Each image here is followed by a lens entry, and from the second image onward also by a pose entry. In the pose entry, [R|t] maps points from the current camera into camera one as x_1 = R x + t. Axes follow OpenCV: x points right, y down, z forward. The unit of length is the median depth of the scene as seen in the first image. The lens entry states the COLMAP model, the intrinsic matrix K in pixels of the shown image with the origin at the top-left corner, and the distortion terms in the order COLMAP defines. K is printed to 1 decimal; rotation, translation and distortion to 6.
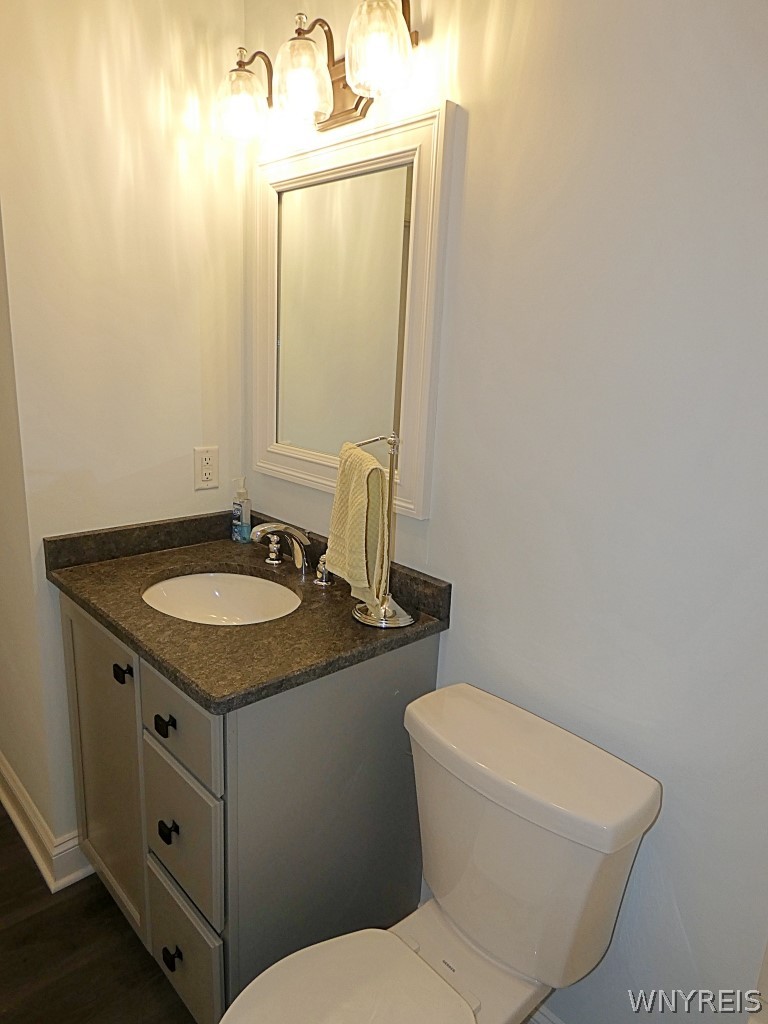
lens RADIAL K [[632.6, 0, 384.0], [0, 632.6, 512.0], [0, 0, 1]] dist [0.020915, 0.002390]
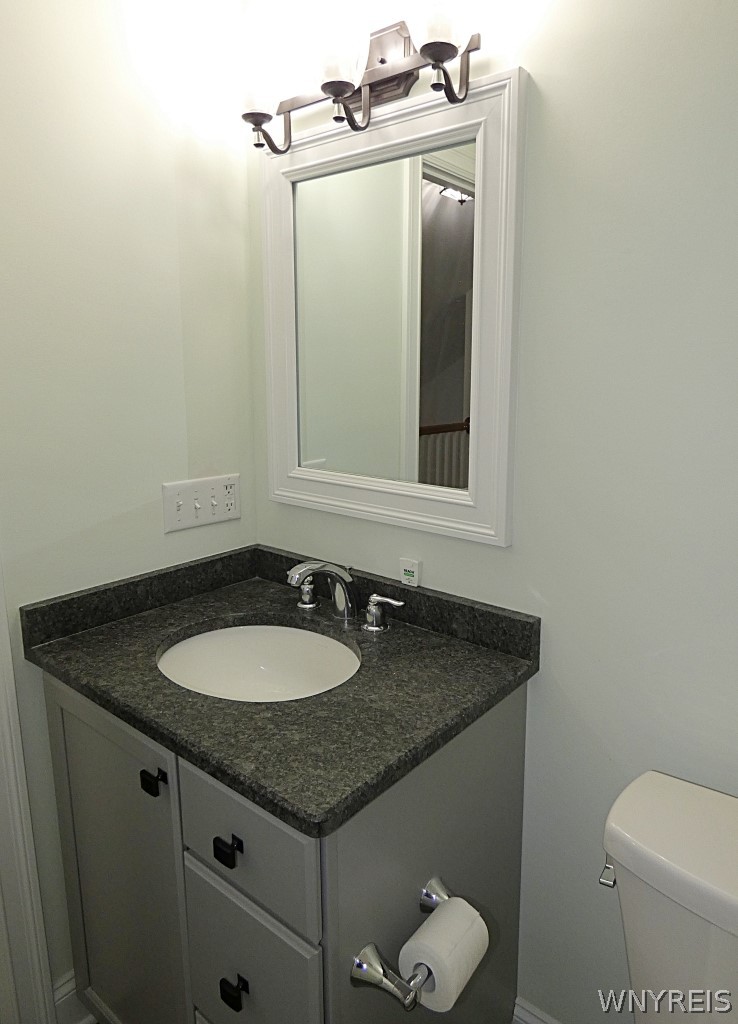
lens RADIAL K [[608.1, 0, 370.5], [0, 608.1, 468.3], [0, 0, 1]] dist [0.000455, 0.021710]
pose [[0.988628, -0.078305, 0.128388, -0.197094], [0.085843, 0.994830, -0.054260, -0.058749], [-0.123476, 0.064665, 0.990238, 0.186884]]
